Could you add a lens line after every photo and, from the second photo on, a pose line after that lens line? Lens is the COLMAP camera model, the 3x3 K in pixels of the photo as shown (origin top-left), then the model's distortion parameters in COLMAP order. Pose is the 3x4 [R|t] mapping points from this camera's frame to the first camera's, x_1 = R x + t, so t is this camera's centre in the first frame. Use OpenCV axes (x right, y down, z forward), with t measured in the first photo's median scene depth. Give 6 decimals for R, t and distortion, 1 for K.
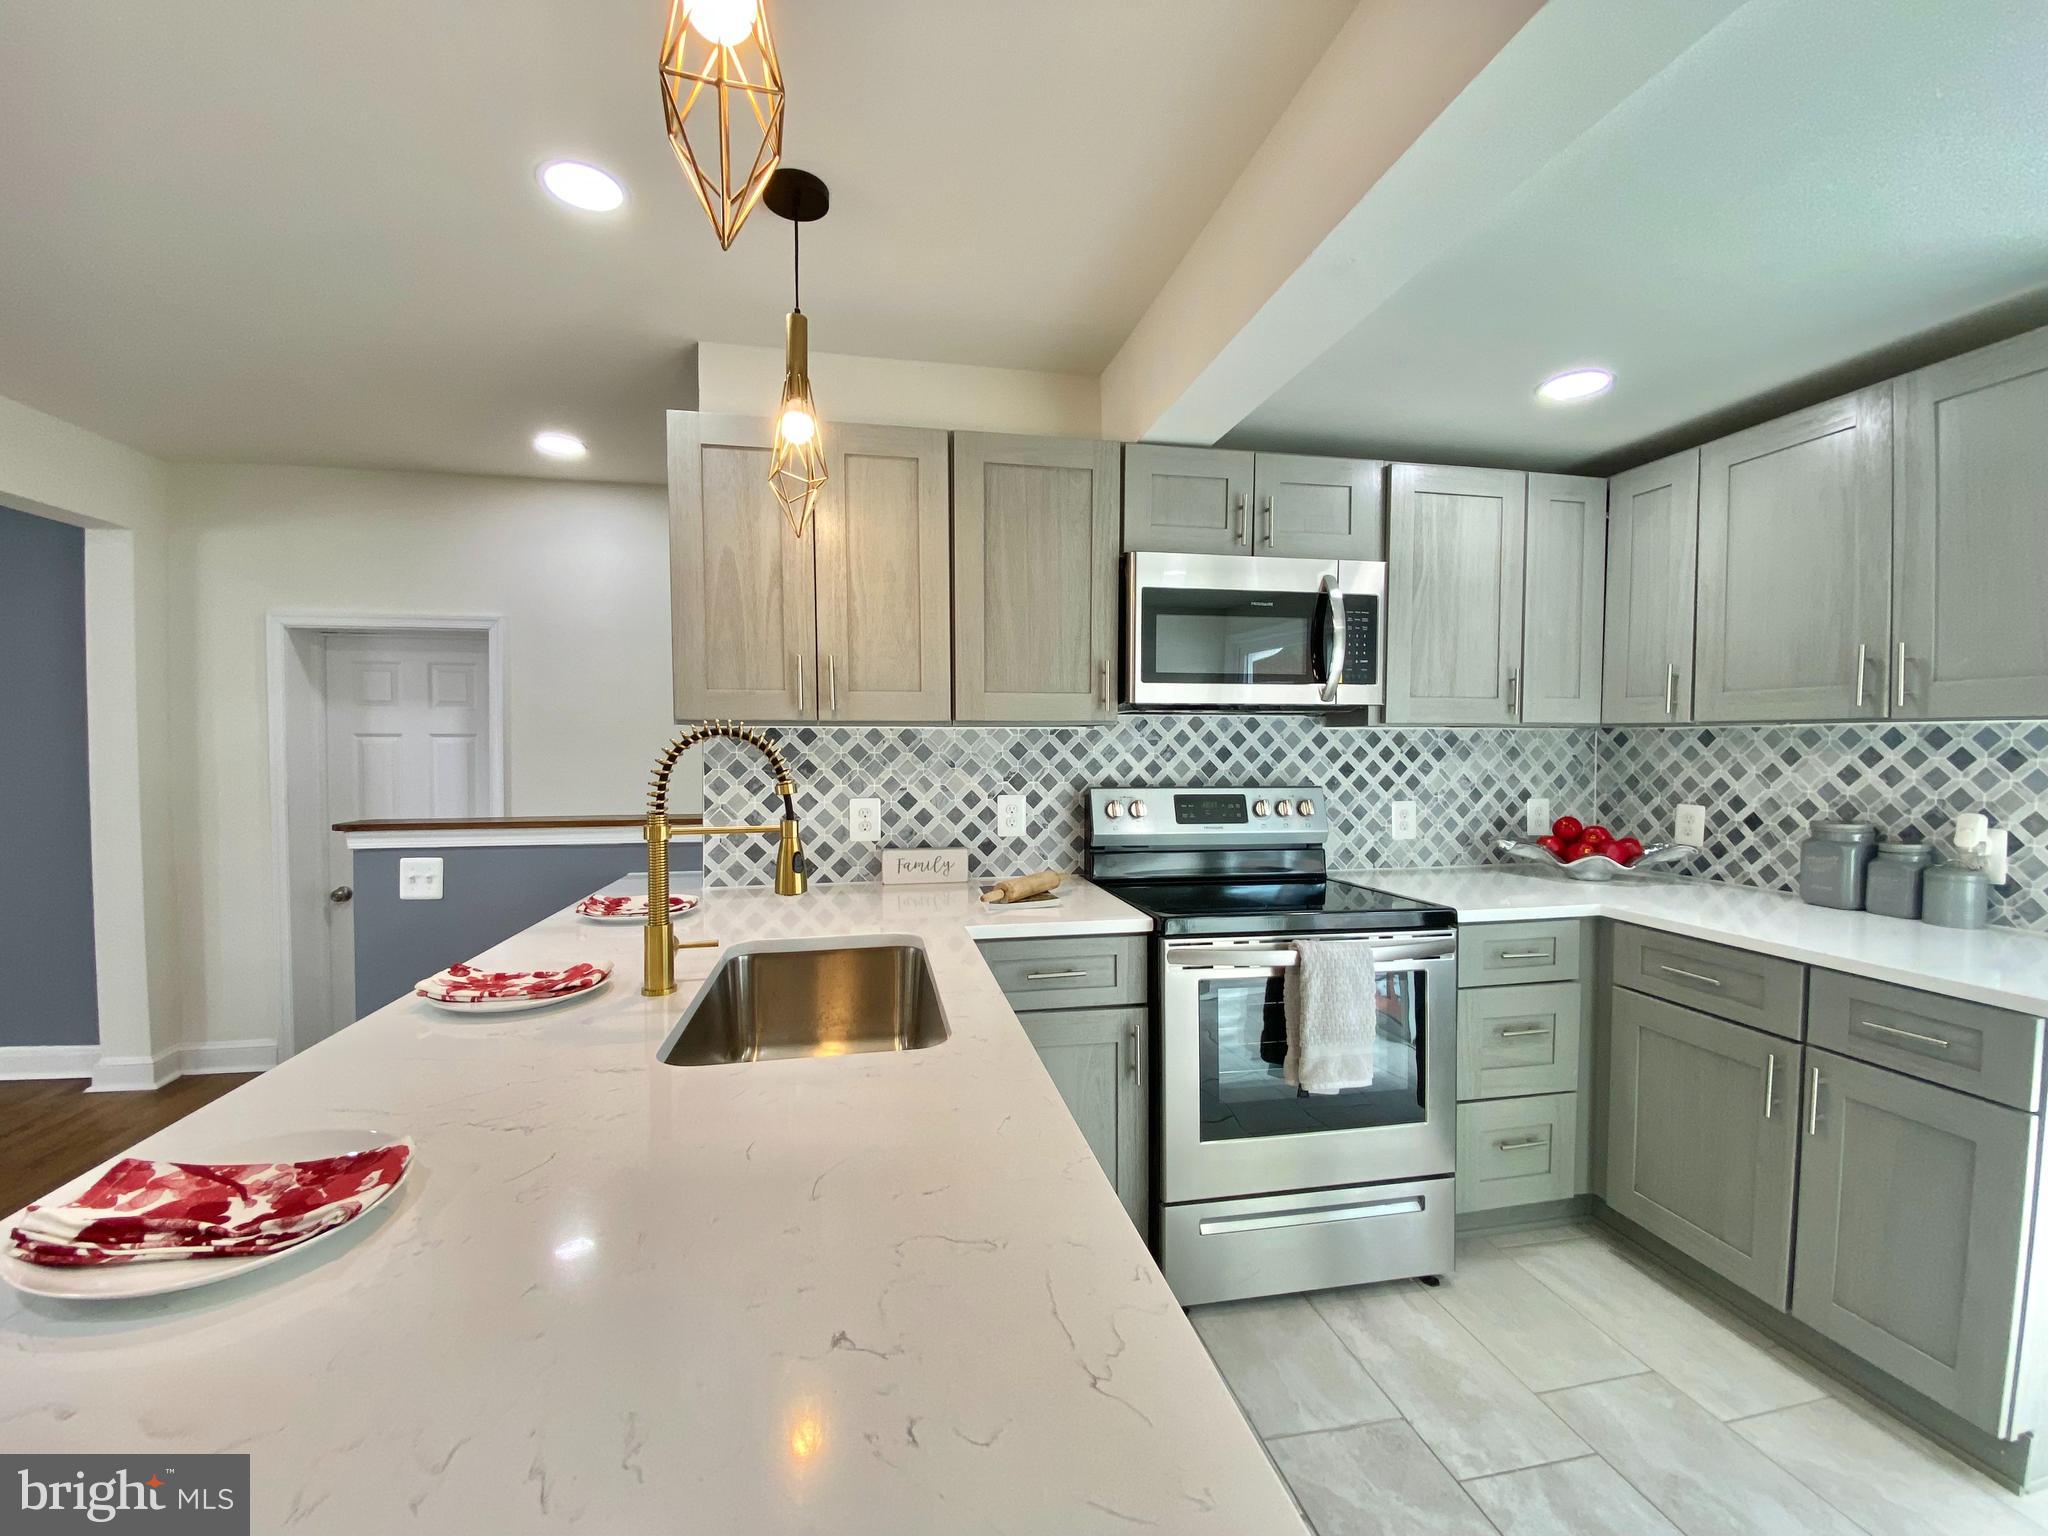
lens RADIAL K [[814.7, 0, 1013.3], [0, 814.7, 759.8], [0, 0, 1]] dist [0.024130, -0.022755]
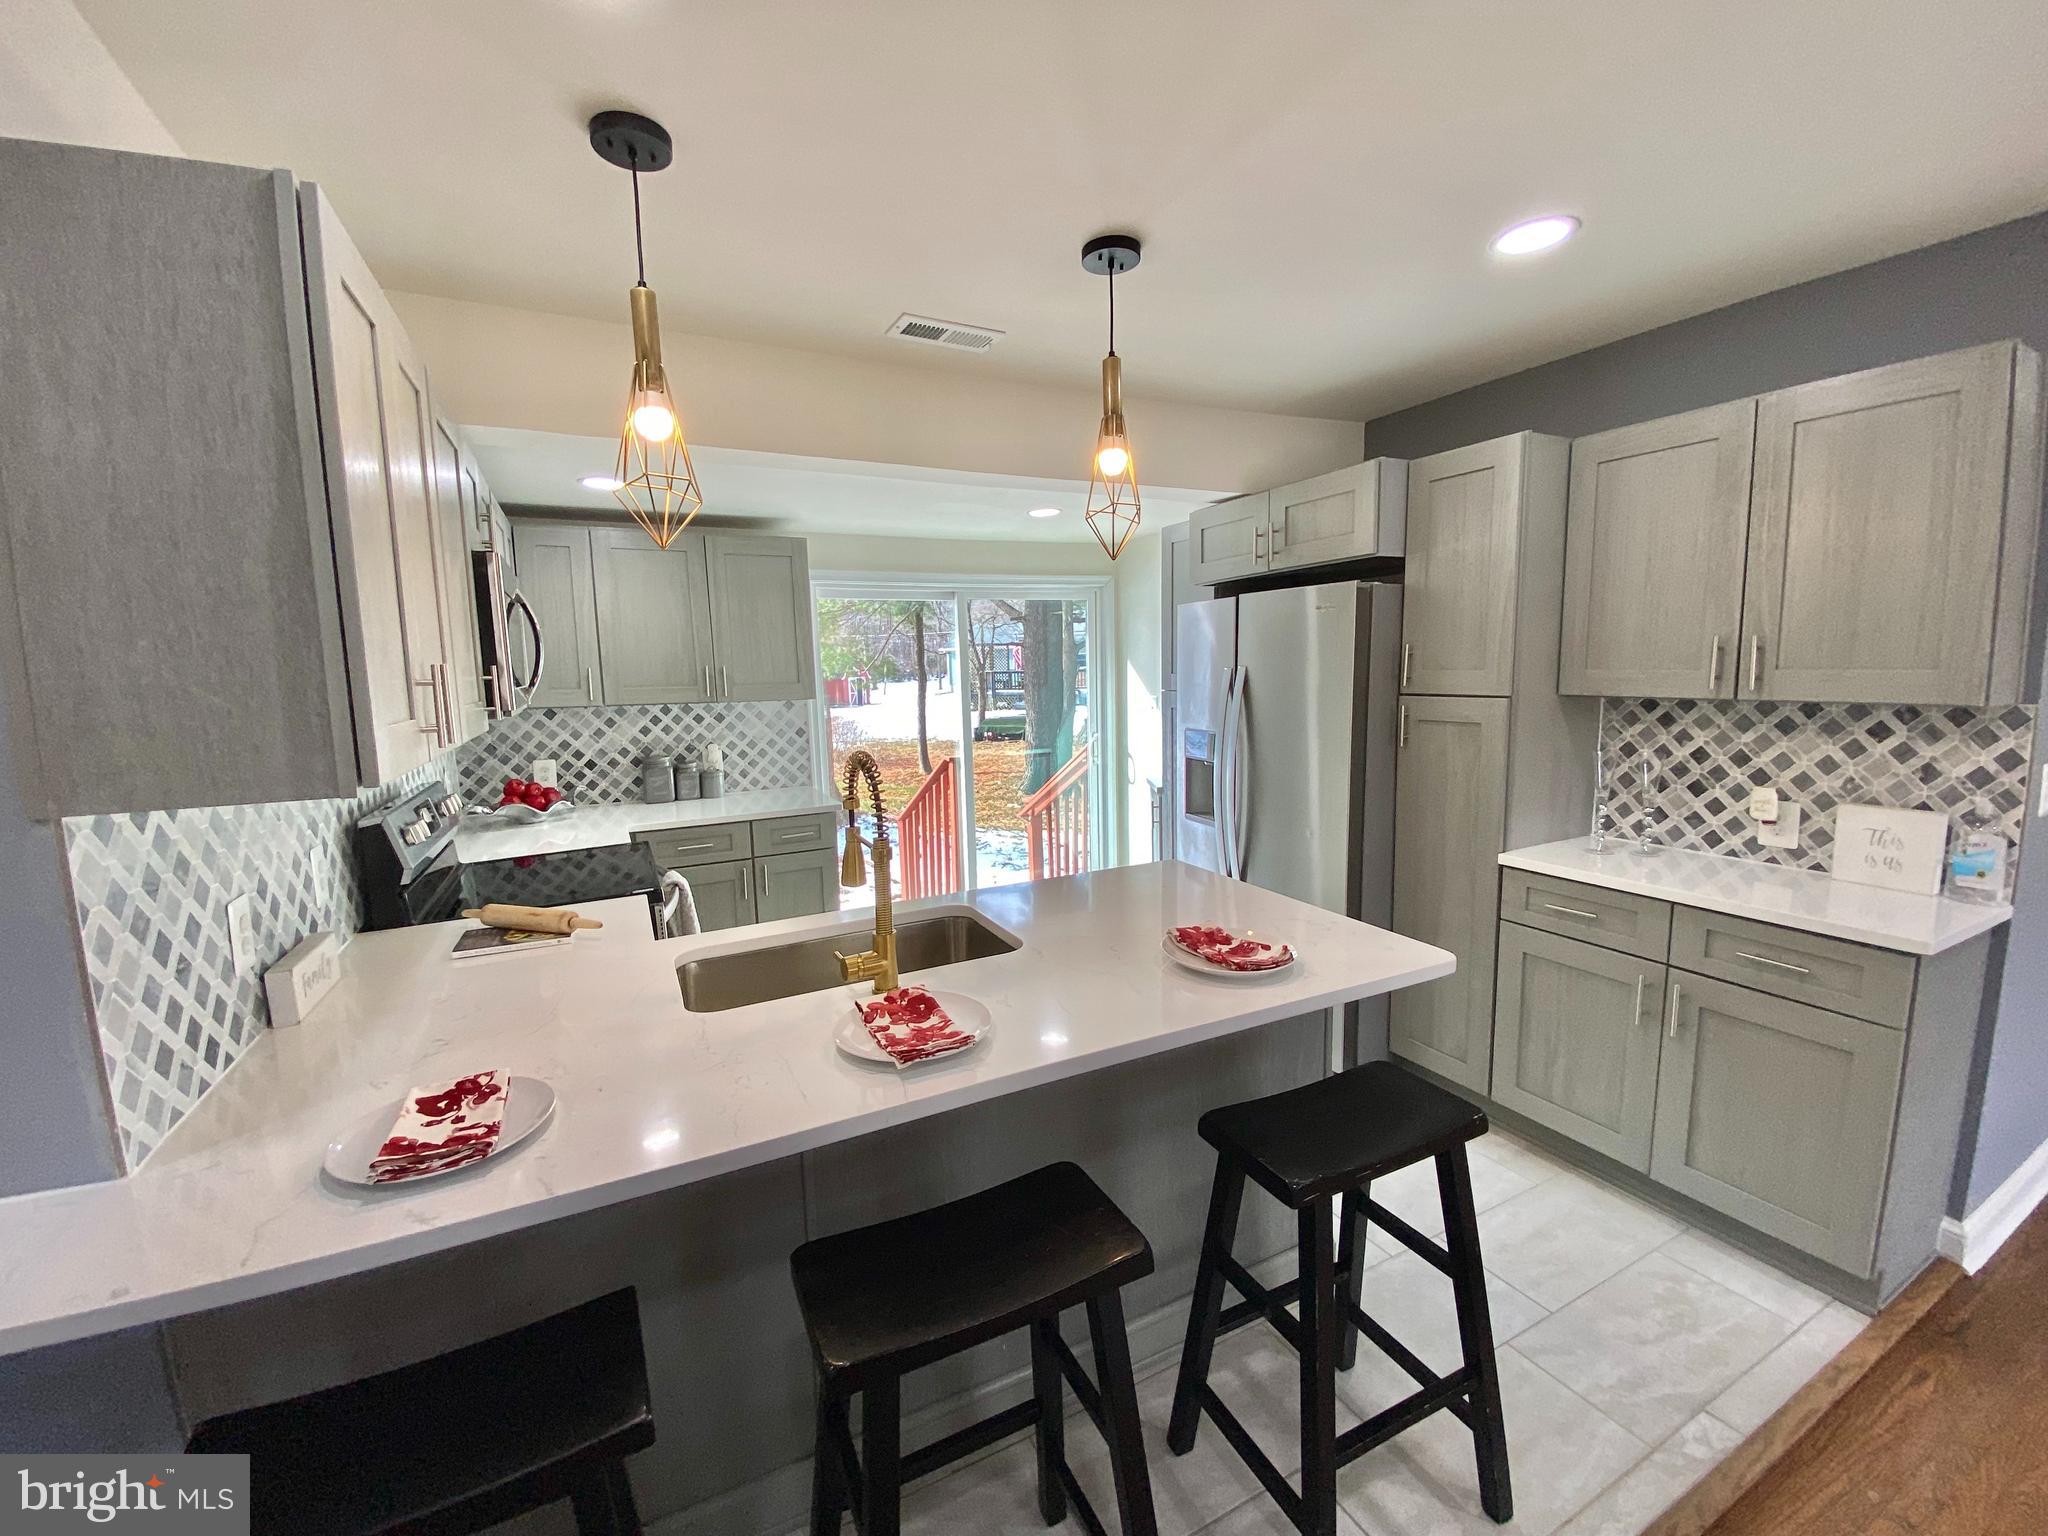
lens RADIAL K [[826.0, 0, 1018.9], [0, 826.0, 765.4], [0, 0, 1]] dist [0.010710, -0.015885]
pose [[-0.273989, -0.112869, 0.955087, -0.870916], [0.041125, 0.990806, 0.128888, -0.097158], [-0.960853, 0.074591, -0.266829, 0.616156]]
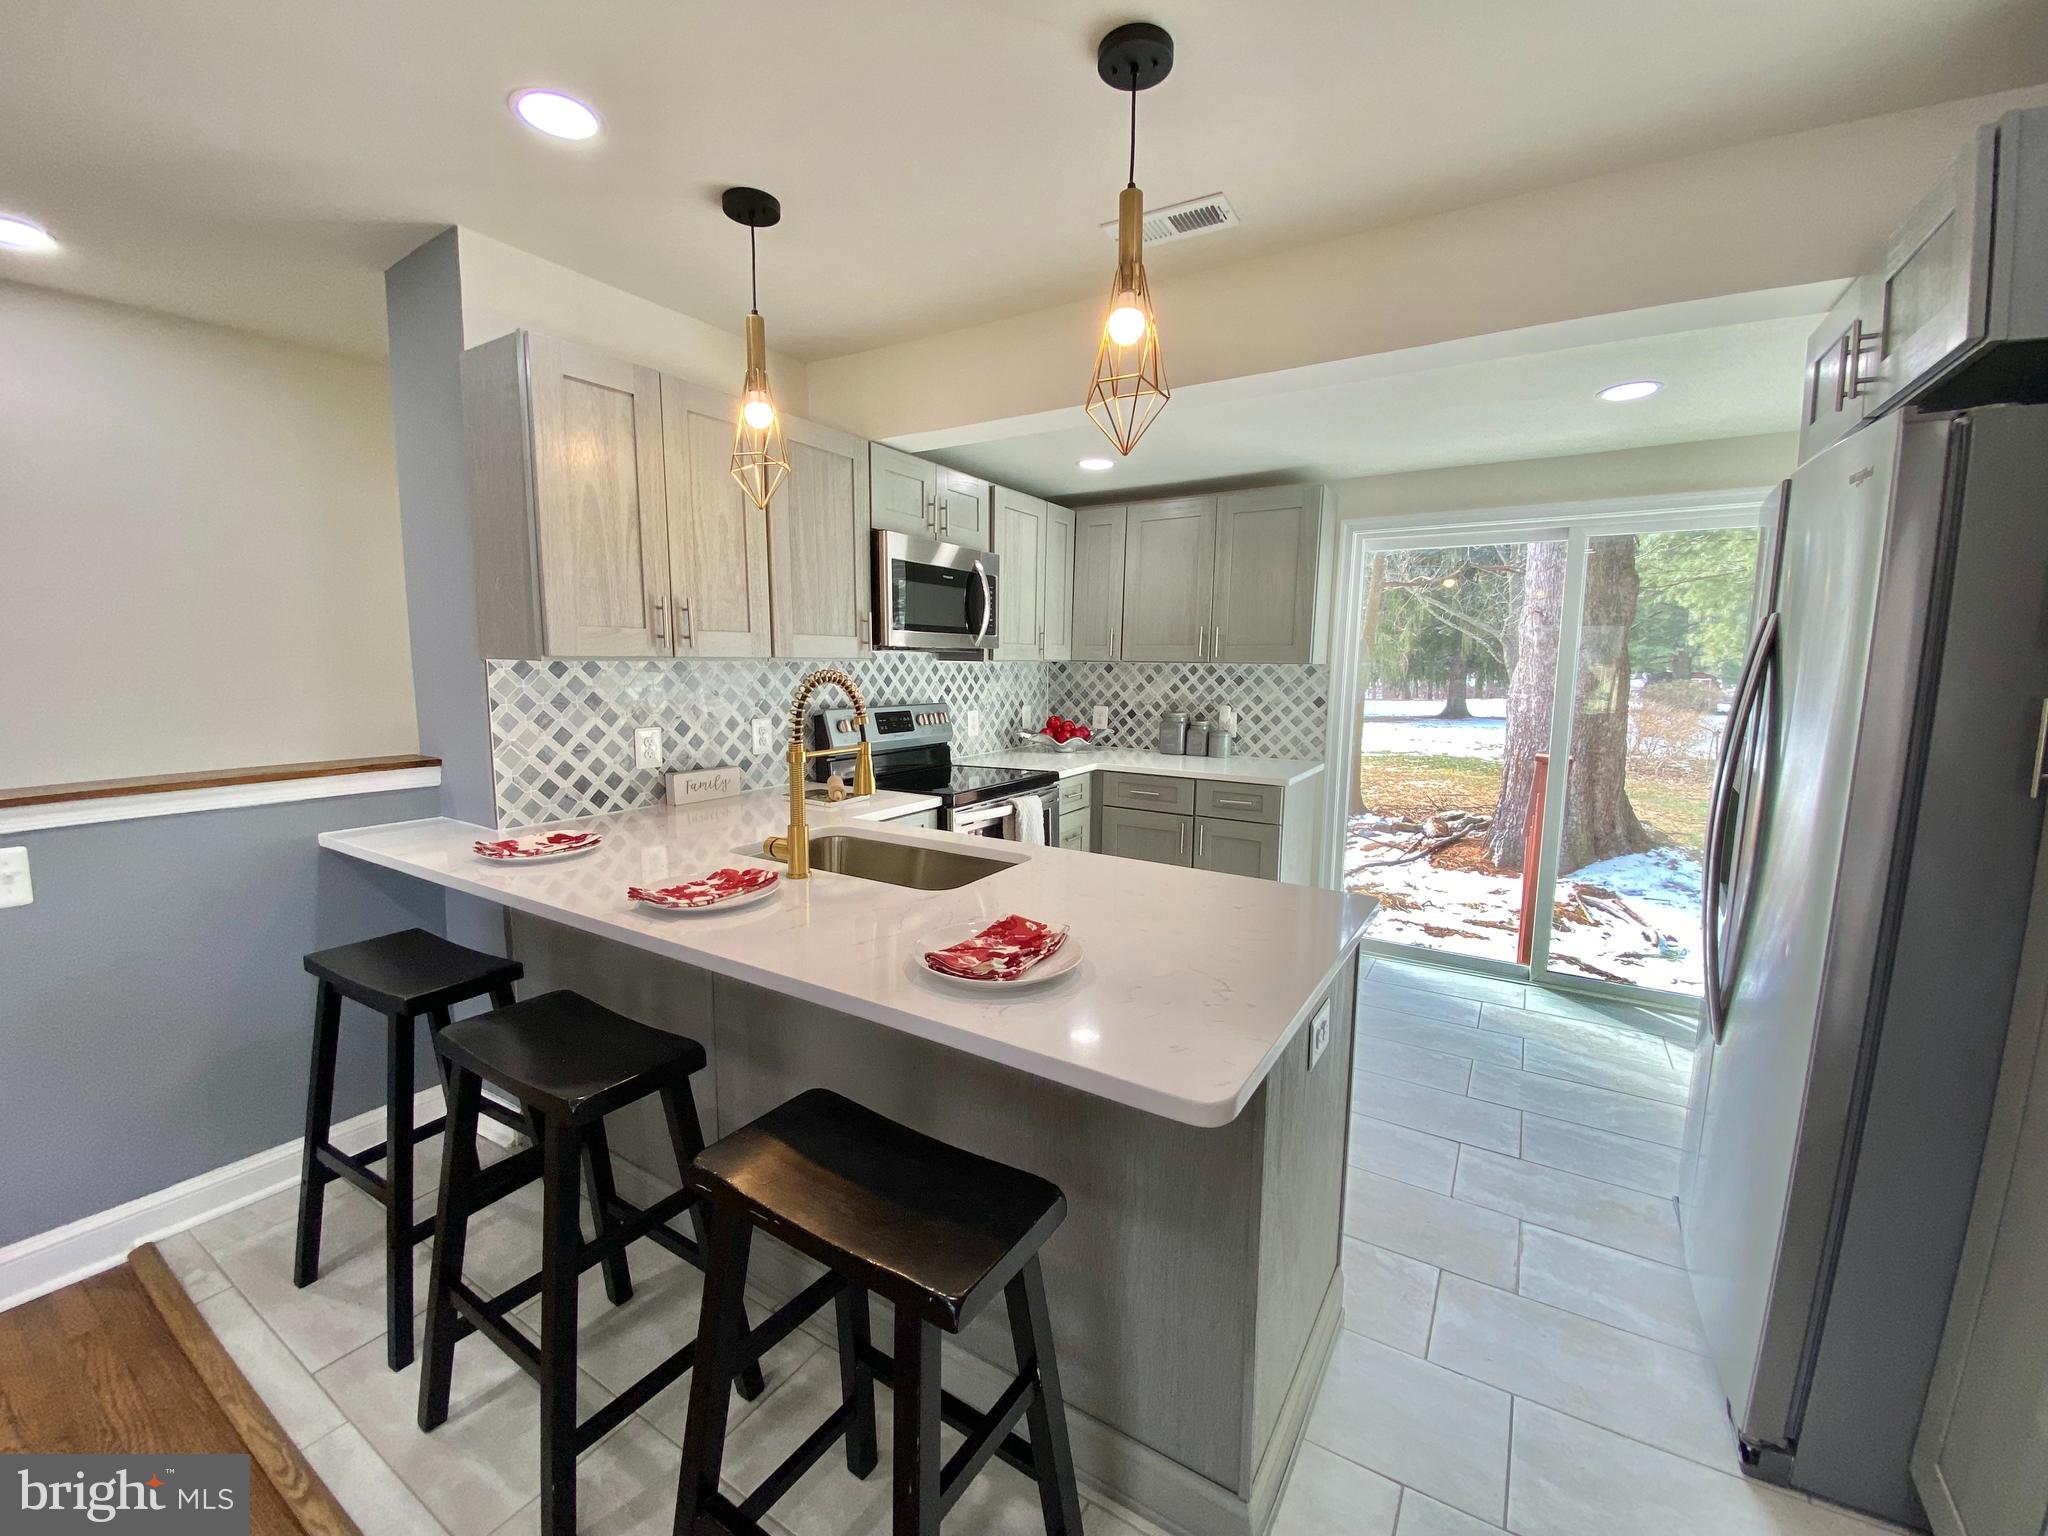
lens RADIAL K [[814.7, 0, 1013.3], [0, 814.7, 759.8], [0, 0, 1]] dist [0.024130, -0.022755]
pose [[0.681640, -0.083361, 0.726923, -0.632166], [0.006075, 0.994099, 0.108304, -0.023420], [-0.731662, -0.069409, 0.678124, -0.070091]]
